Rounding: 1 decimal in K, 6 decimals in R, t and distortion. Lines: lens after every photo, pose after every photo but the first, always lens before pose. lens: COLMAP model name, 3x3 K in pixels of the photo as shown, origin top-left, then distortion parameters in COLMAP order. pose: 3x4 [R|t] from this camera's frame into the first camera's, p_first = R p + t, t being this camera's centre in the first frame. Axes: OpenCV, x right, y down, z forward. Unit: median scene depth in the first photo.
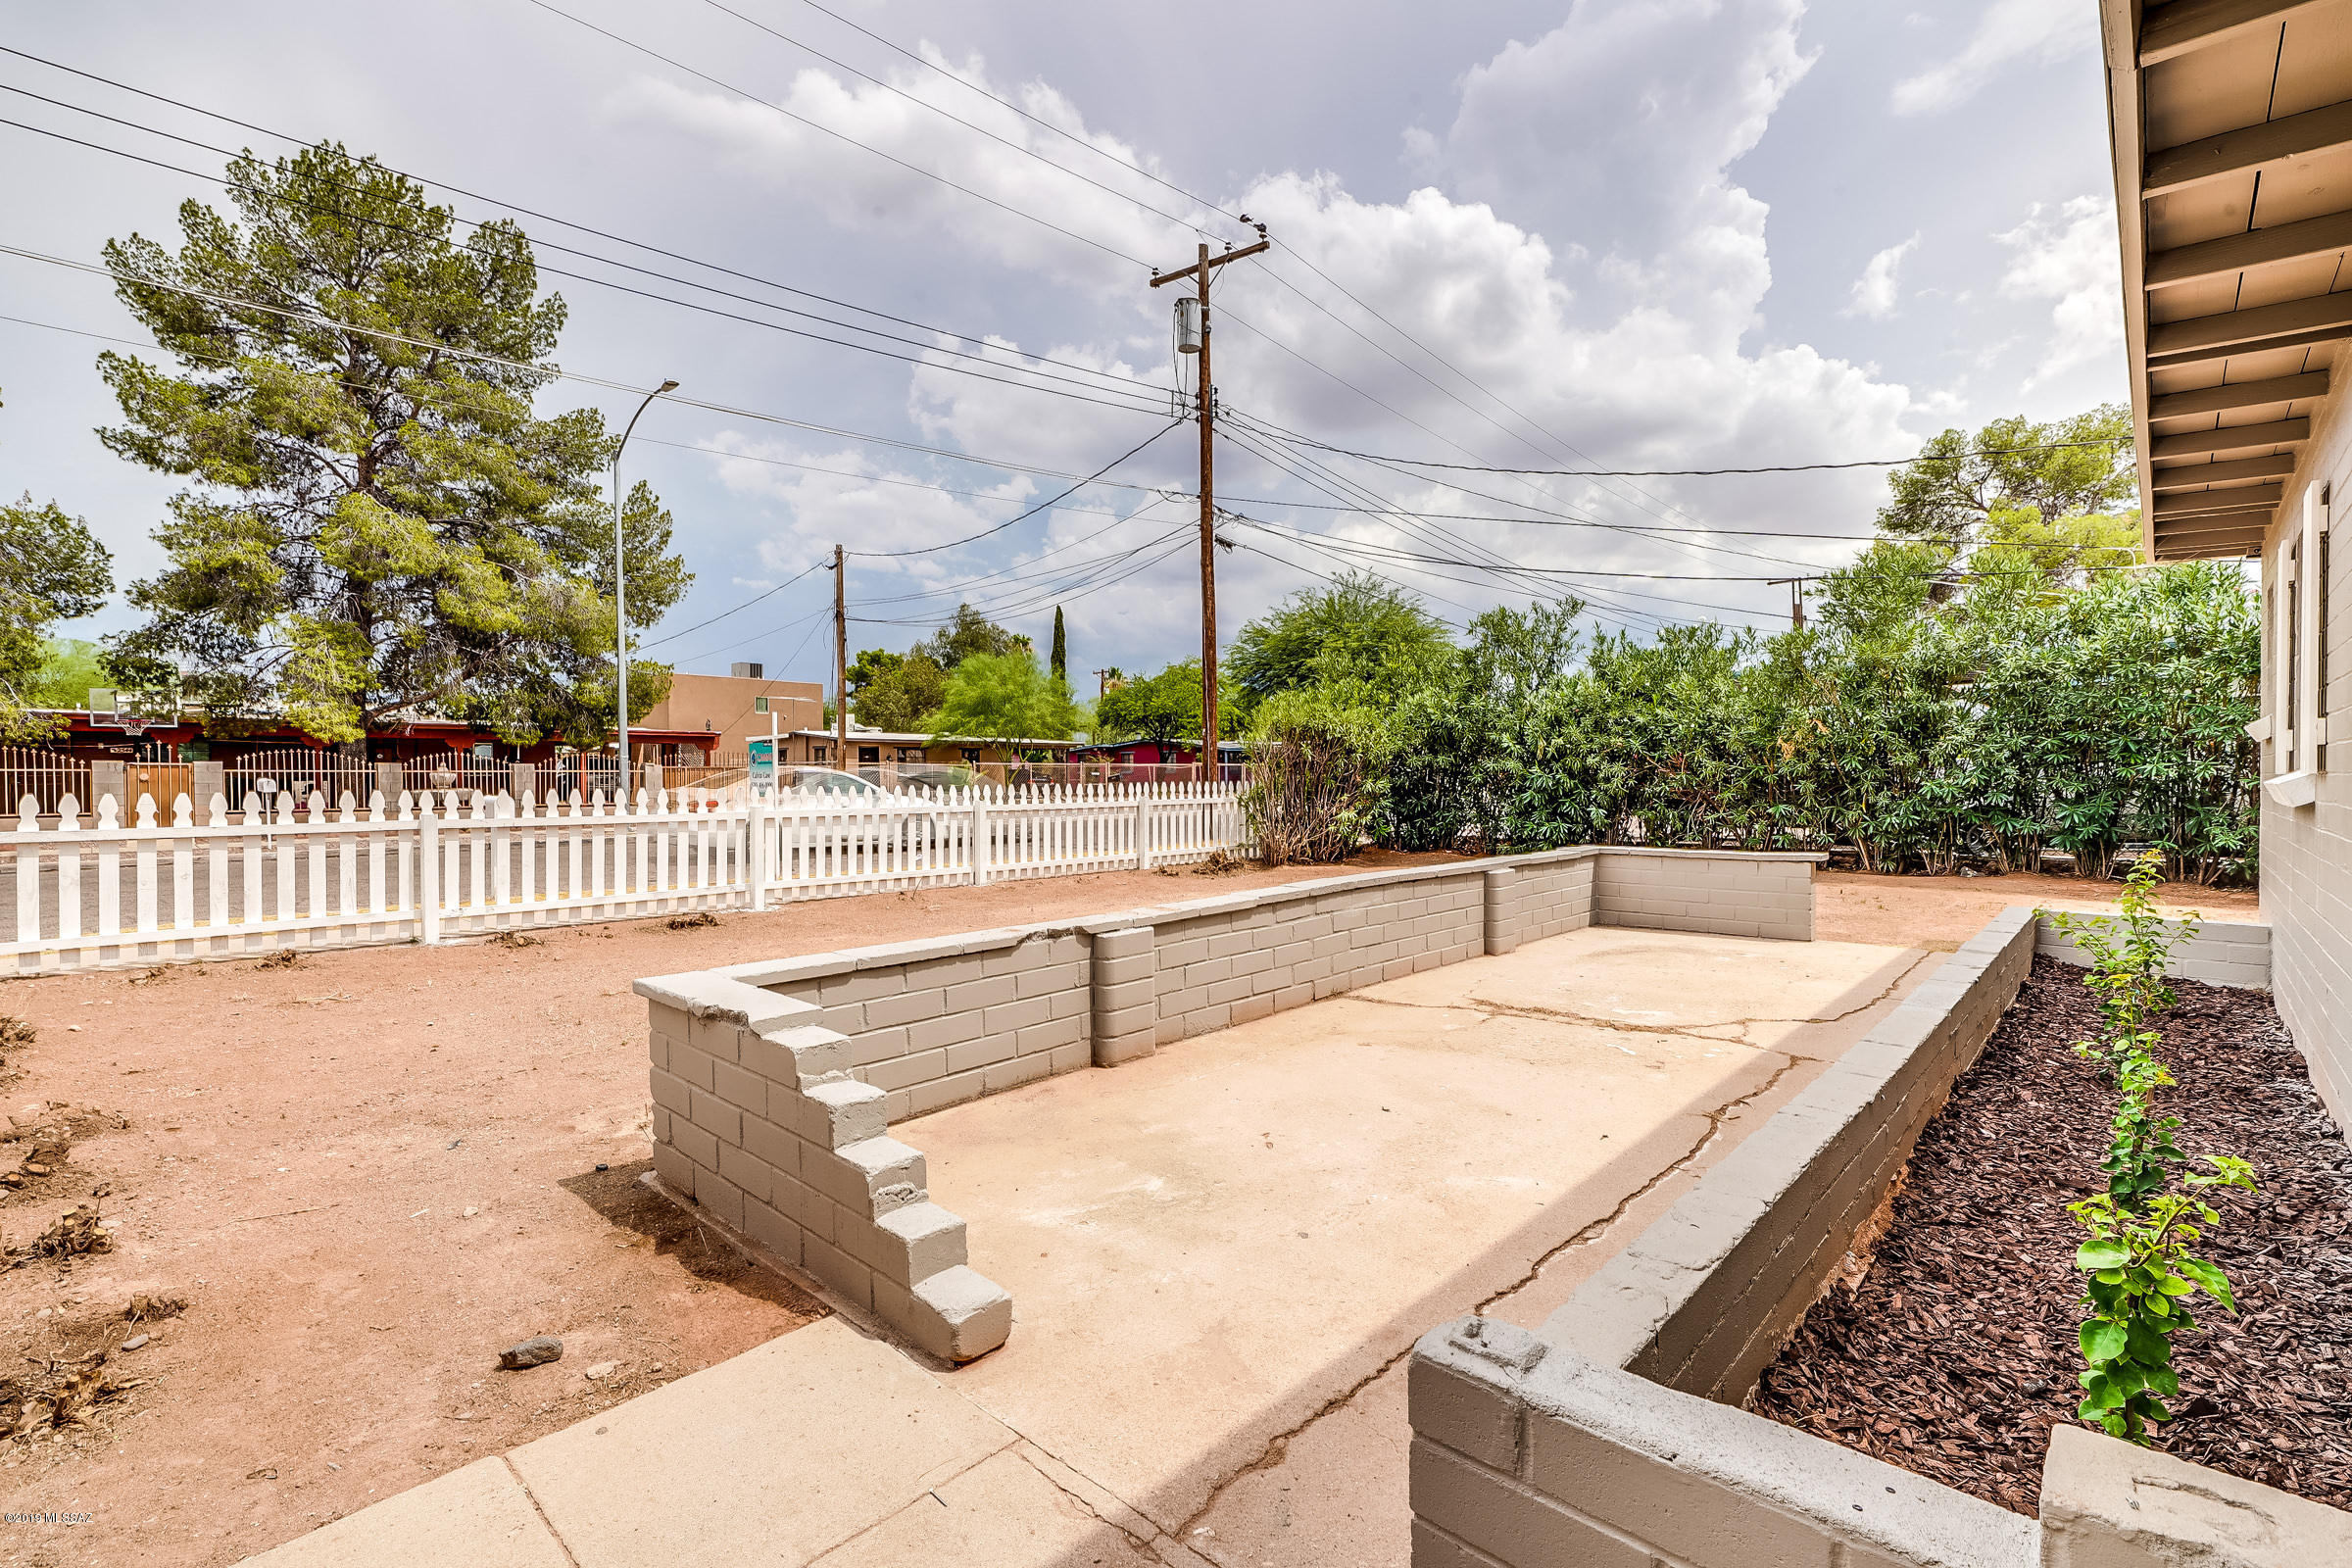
lens RADIAL K [[1046.1, 0, 1159.7], [0, 1046.1, 786.3], [0, 0, 1]] dist [0.003124, -0.000028]
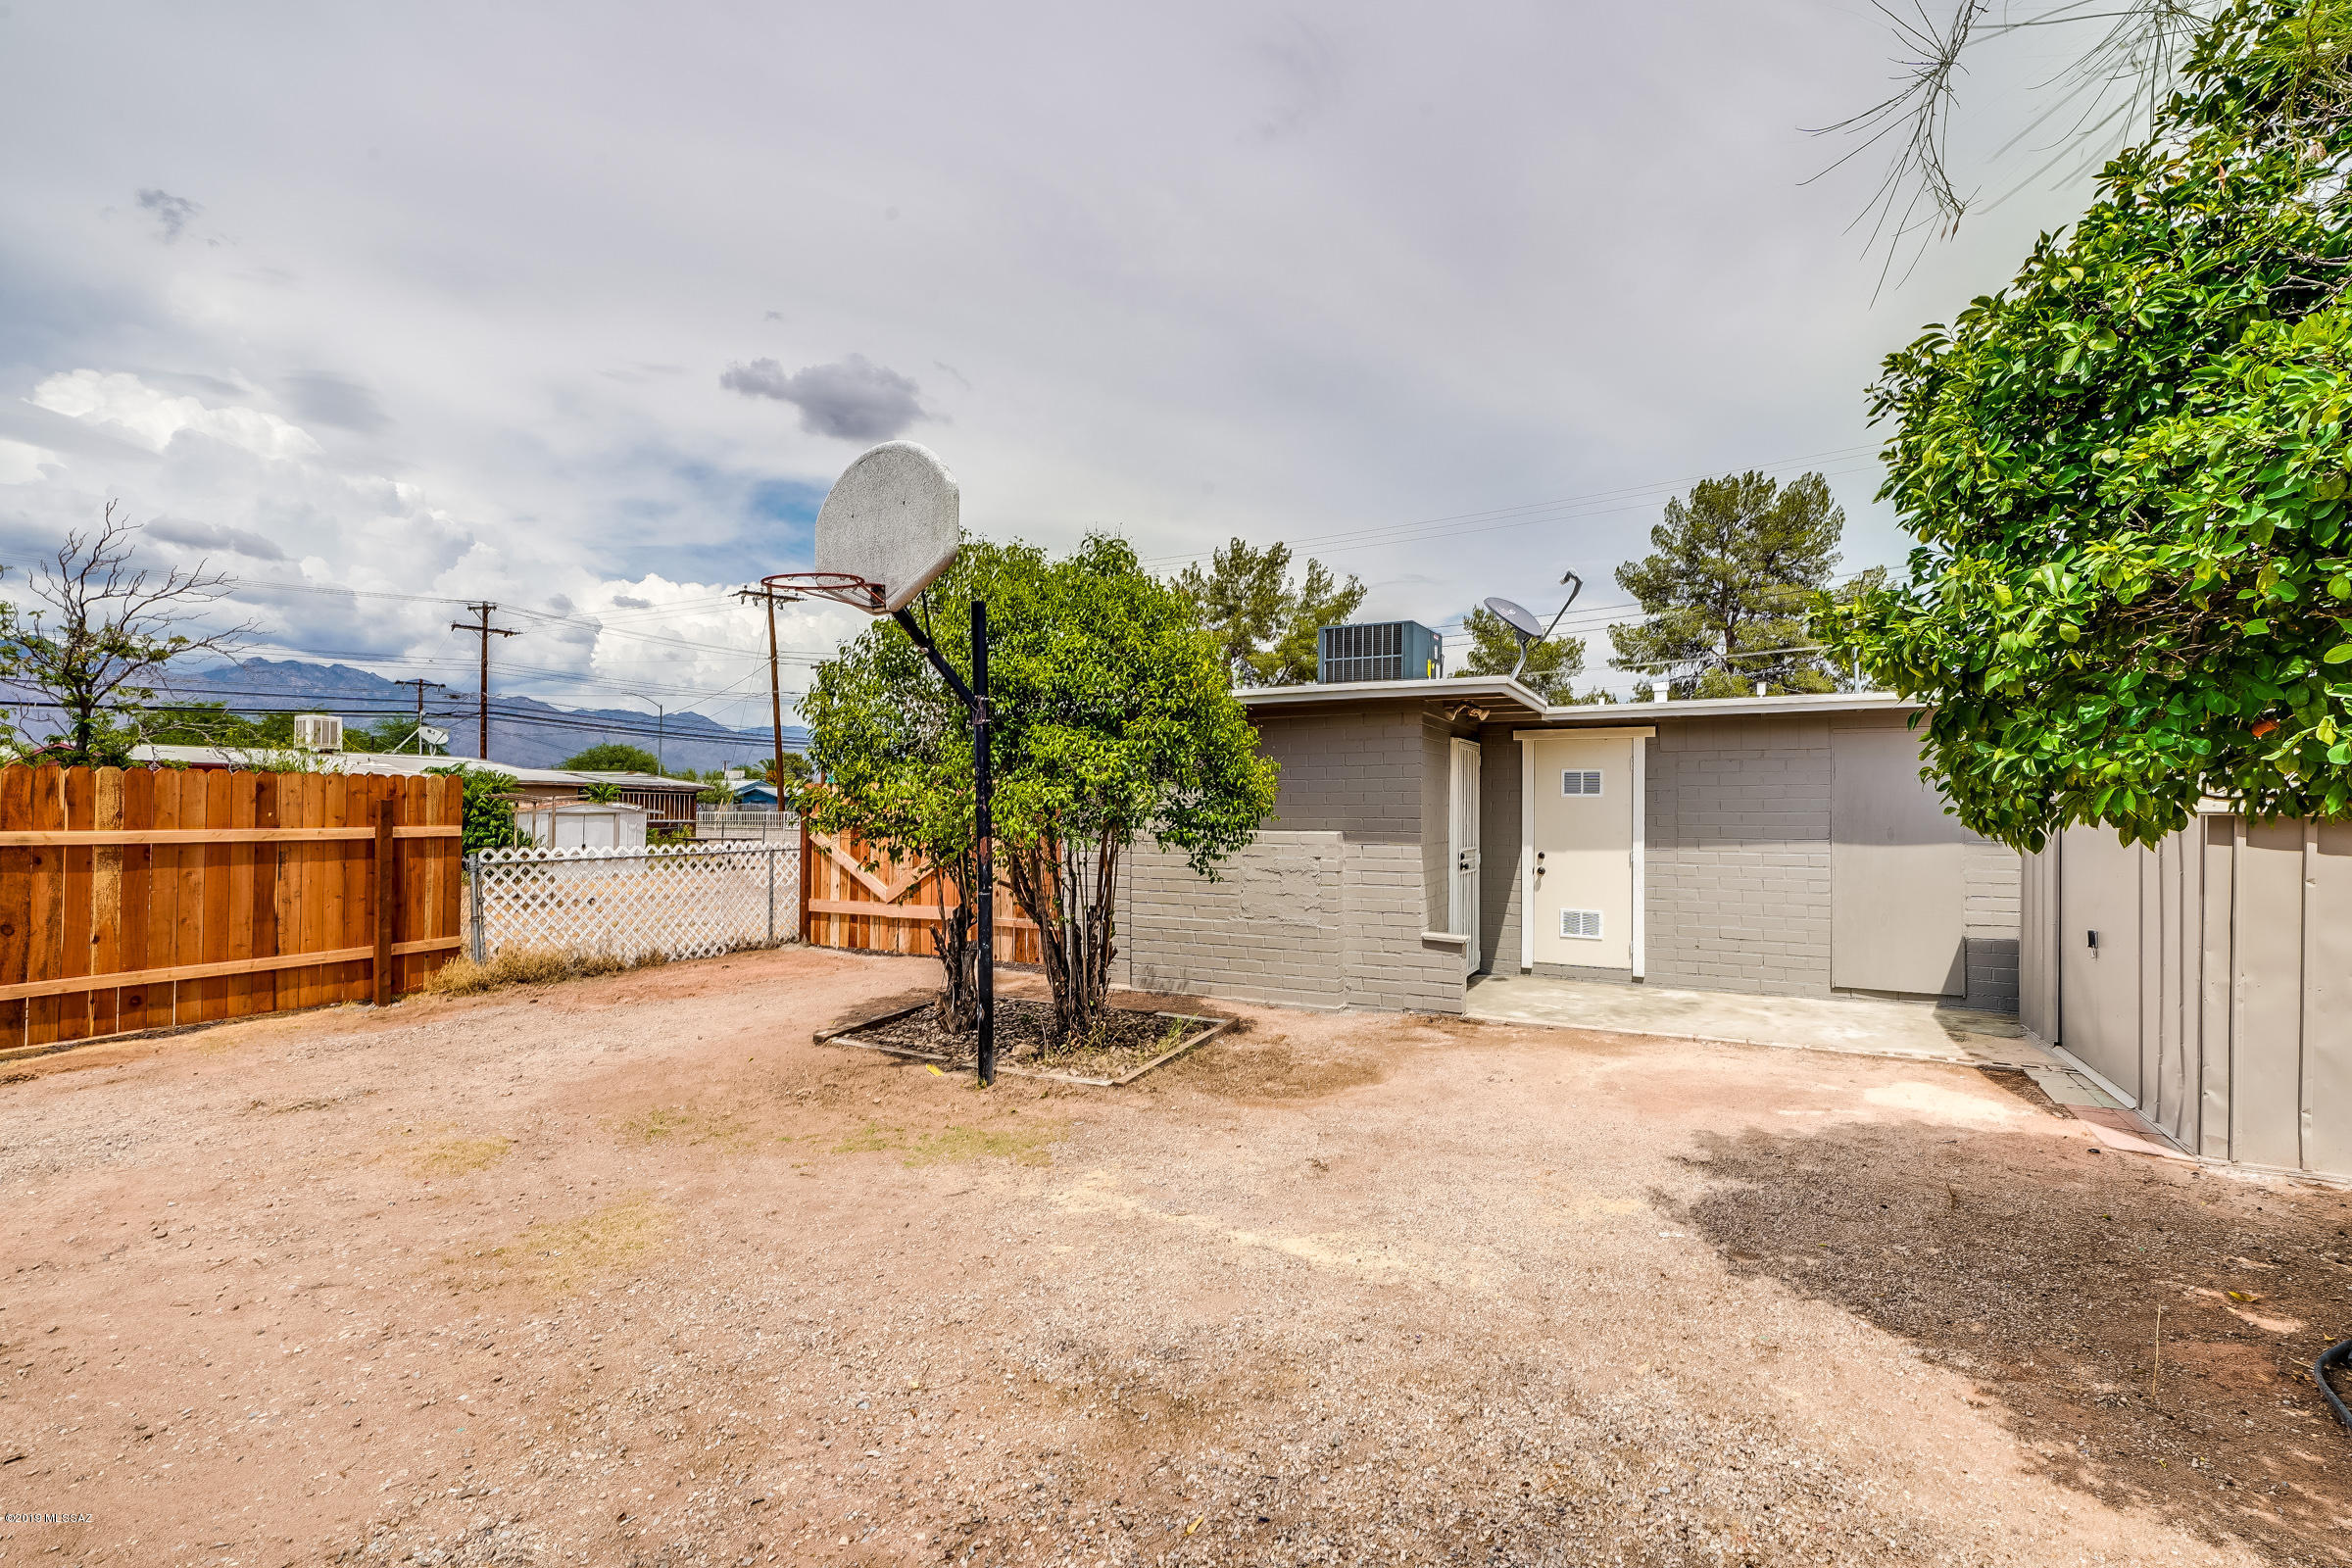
lens RADIAL K [[1046.1, 0, 1168.2], [0, 1046.1, 798.7], [0, 0, 1]] dist [0.003124, -0.000028]
pose [[0.257536, -0.001858, -0.966267, 0.769436], [-0.019266, 0.999789, -0.007058, -0.017693], [0.966077, 0.020433, 0.257446, -0.393339]]
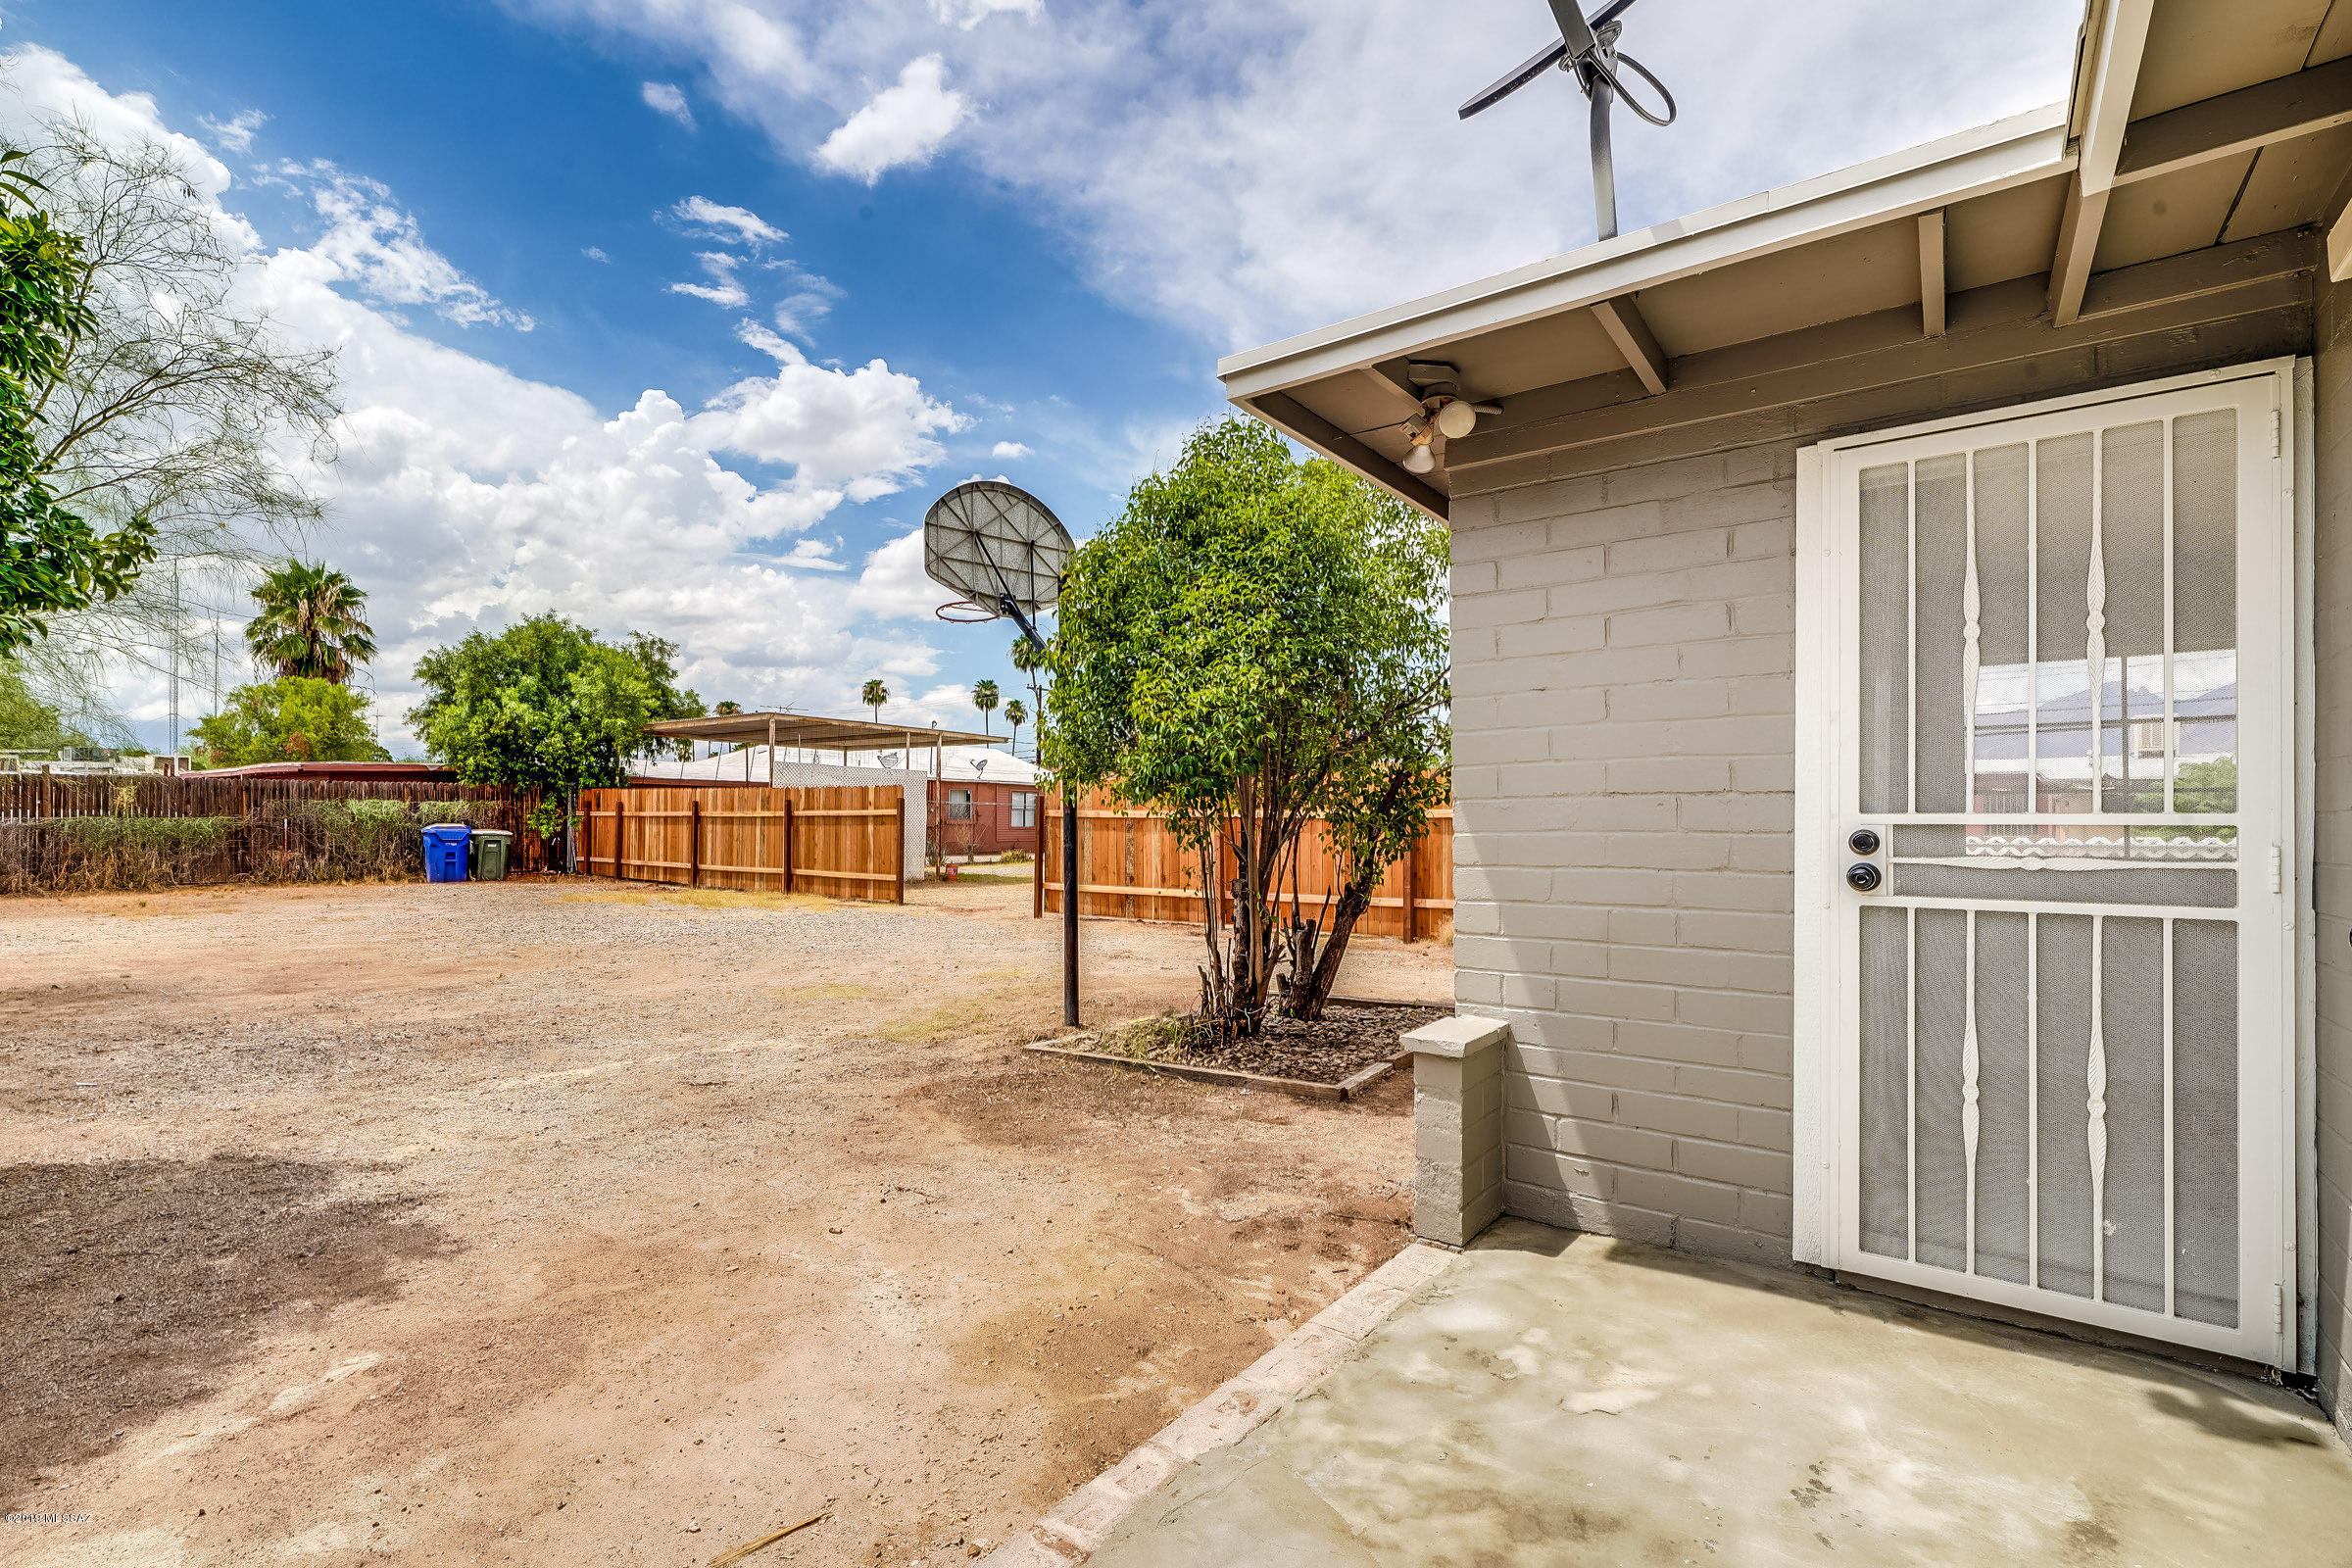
lens RADIAL K [[1046.1, 0, 1151.2], [0, 1046.1, 815.4], [0, 0, 1]] dist [0.003124, -0.000028]
pose [[-0.994403, -0.000838, -0.105651, 0.469402], [-0.001405, 0.999985, 0.005287, -0.002378], [0.105645, 0.005405, -0.994389, -0.037808]]
